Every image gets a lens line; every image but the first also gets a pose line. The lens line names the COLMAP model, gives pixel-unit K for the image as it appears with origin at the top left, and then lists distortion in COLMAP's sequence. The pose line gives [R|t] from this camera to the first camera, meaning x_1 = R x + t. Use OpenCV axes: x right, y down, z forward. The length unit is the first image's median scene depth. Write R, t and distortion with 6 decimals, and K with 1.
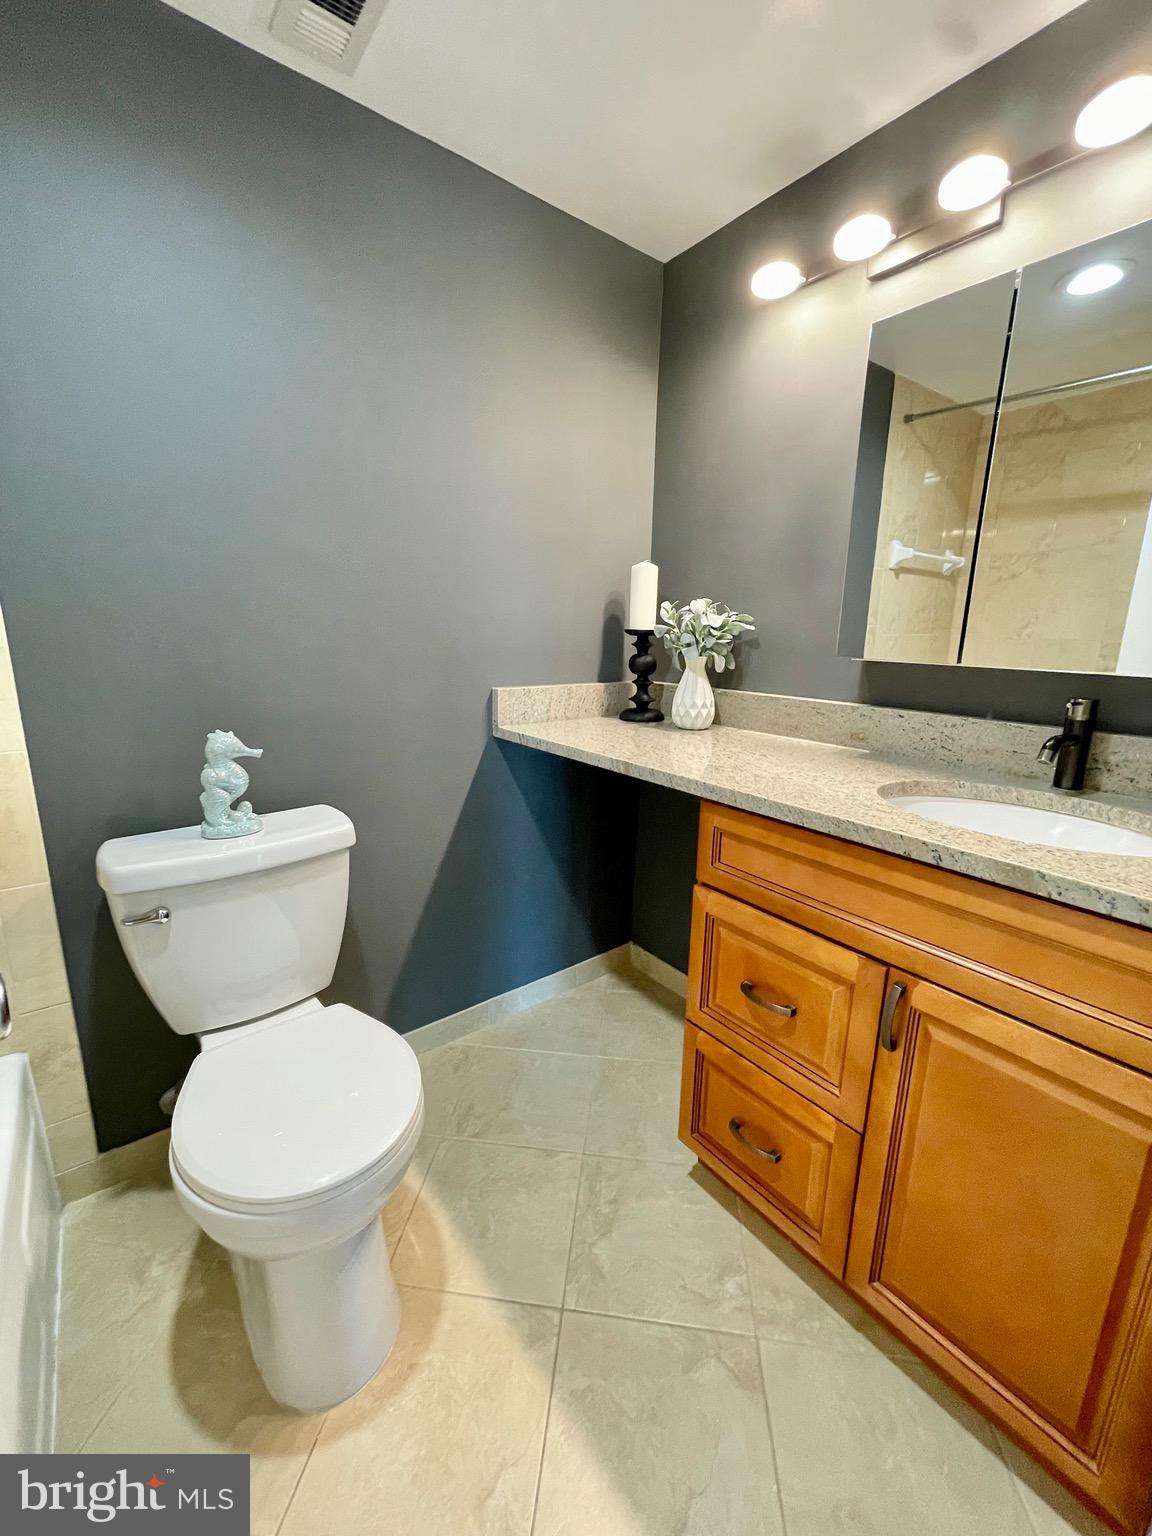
lens RADIAL K [[622.6, 0, 576.7], [0, 622.6, 769.8], [0, 0, 1]] dist [-0.002525, 0.000153]
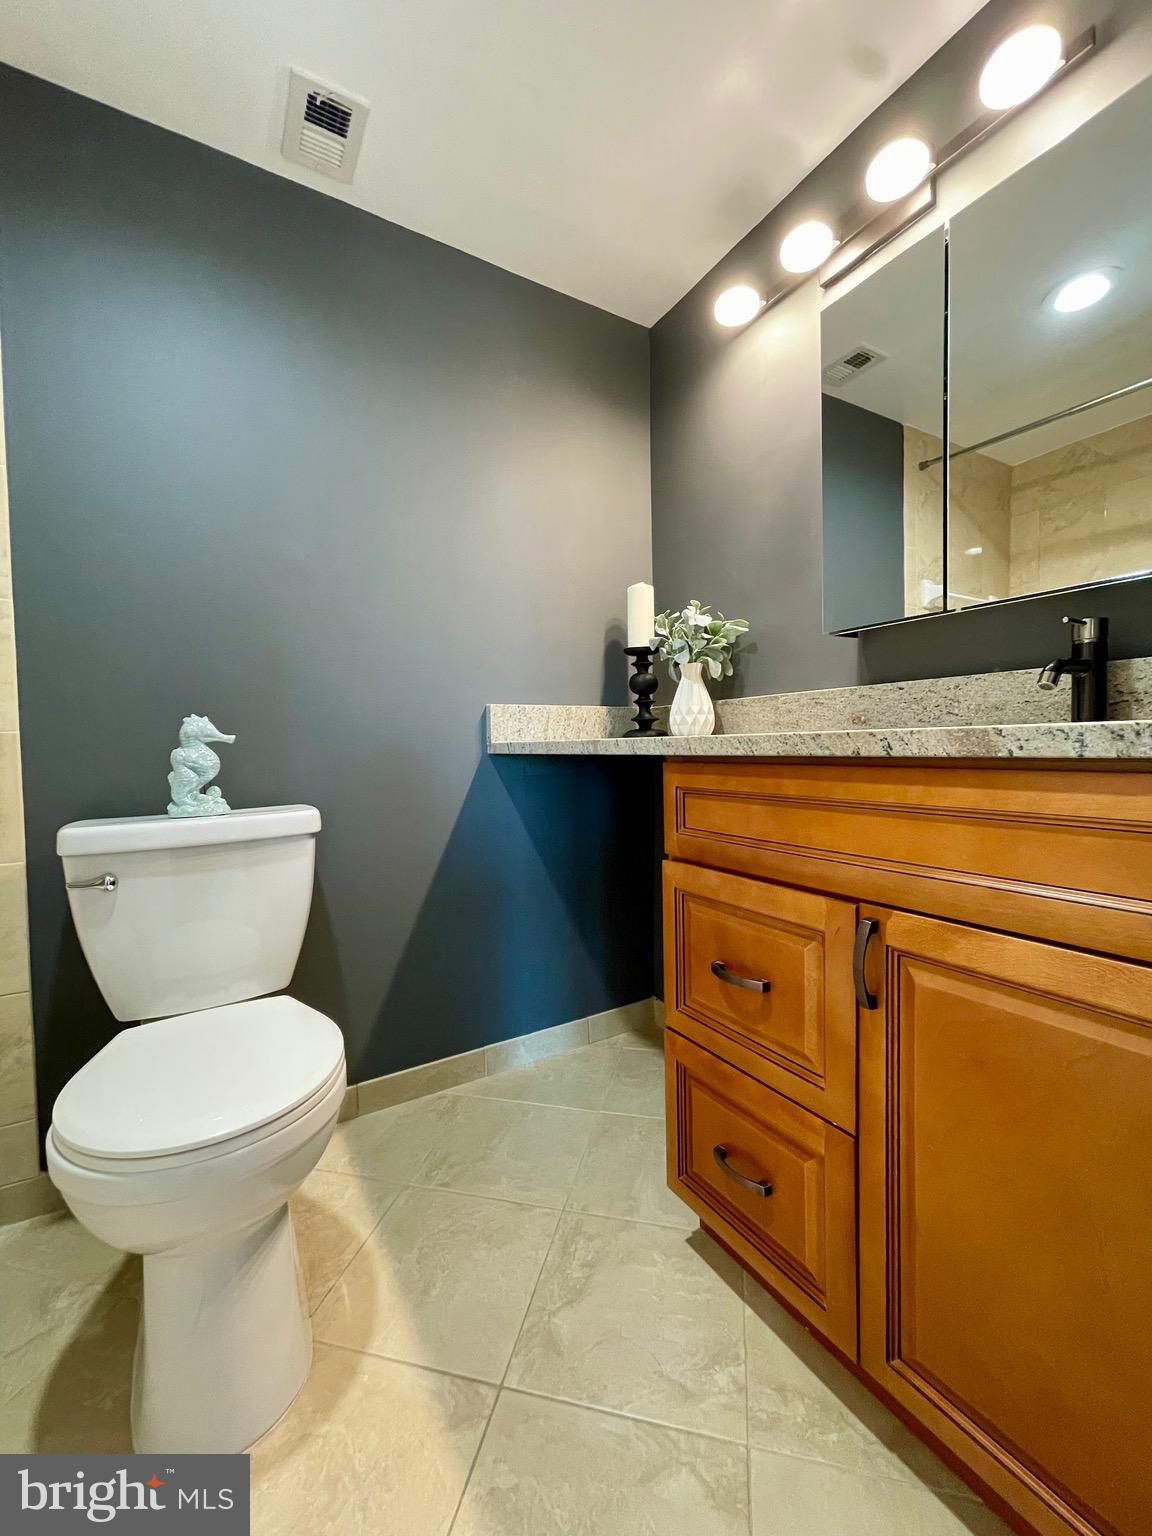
lens RADIAL K [[622.6, 0, 575.2], [0, 622.6, 767.3], [0, 0, 1]] dist [-0.002525, 0.000153]
pose [[0.992214, -0.031063, -0.120612, 0.182127], [0.008101, 0.982444, -0.186382, 0.227517], [0.124285, 0.183954, 0.975046, 0.086994]]
